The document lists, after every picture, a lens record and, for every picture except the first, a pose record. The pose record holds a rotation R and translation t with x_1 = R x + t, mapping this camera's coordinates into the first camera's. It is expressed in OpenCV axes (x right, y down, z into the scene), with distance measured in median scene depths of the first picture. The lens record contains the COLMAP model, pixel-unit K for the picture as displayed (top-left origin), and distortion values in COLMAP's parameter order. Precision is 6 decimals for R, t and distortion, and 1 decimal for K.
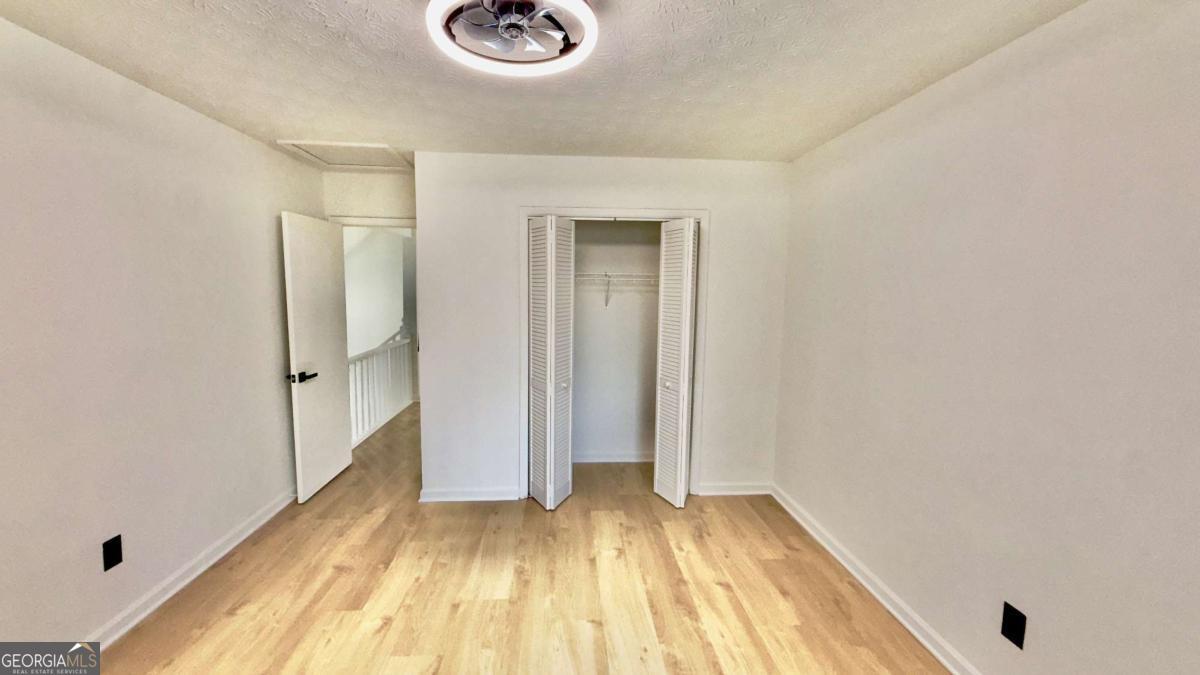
lens RADIAL K [[483.6, 0, 600.0], [0, 483.6, 337.5], [0, 0, 1]] dist [-0.001240, -0.000238]
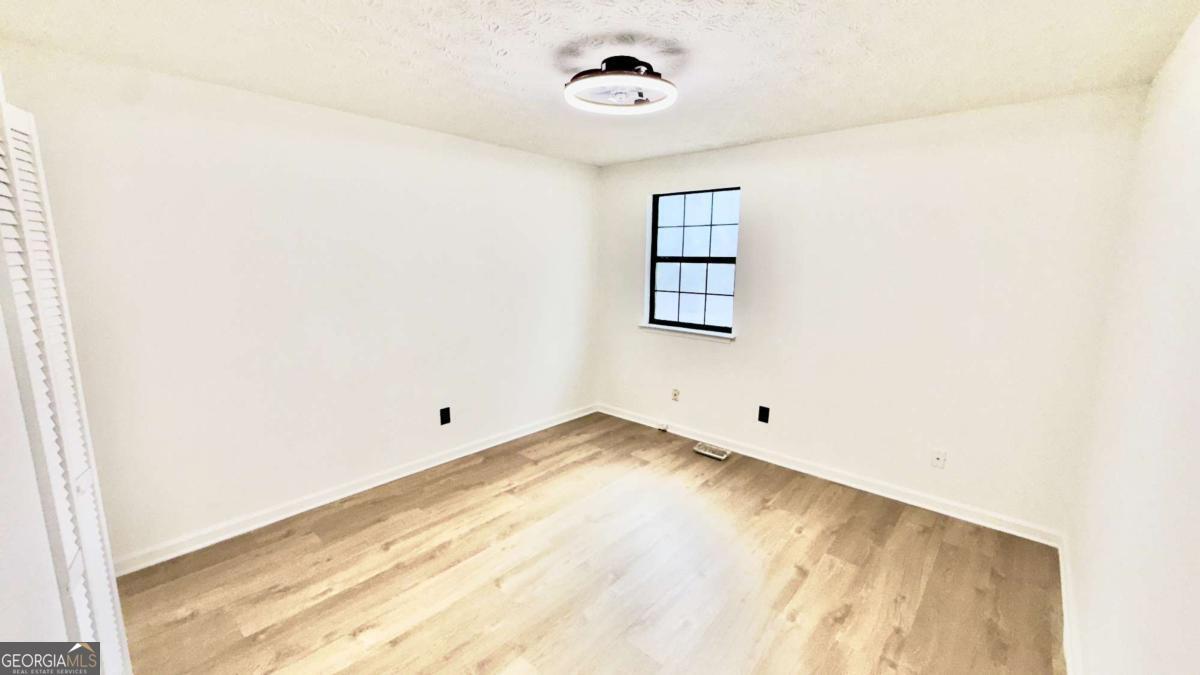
lens RADIAL K [[483.6, 0, 600.0], [0, 483.6, 337.5], [0, 0, 1]] dist [-0.001240, -0.000238]
pose [[-0.693712, -0.140155, 0.706484, -0.743244], [0.061424, 0.965799, 0.251912, -0.162813], [-0.717629, 0.218150, -0.661377, 1.262924]]
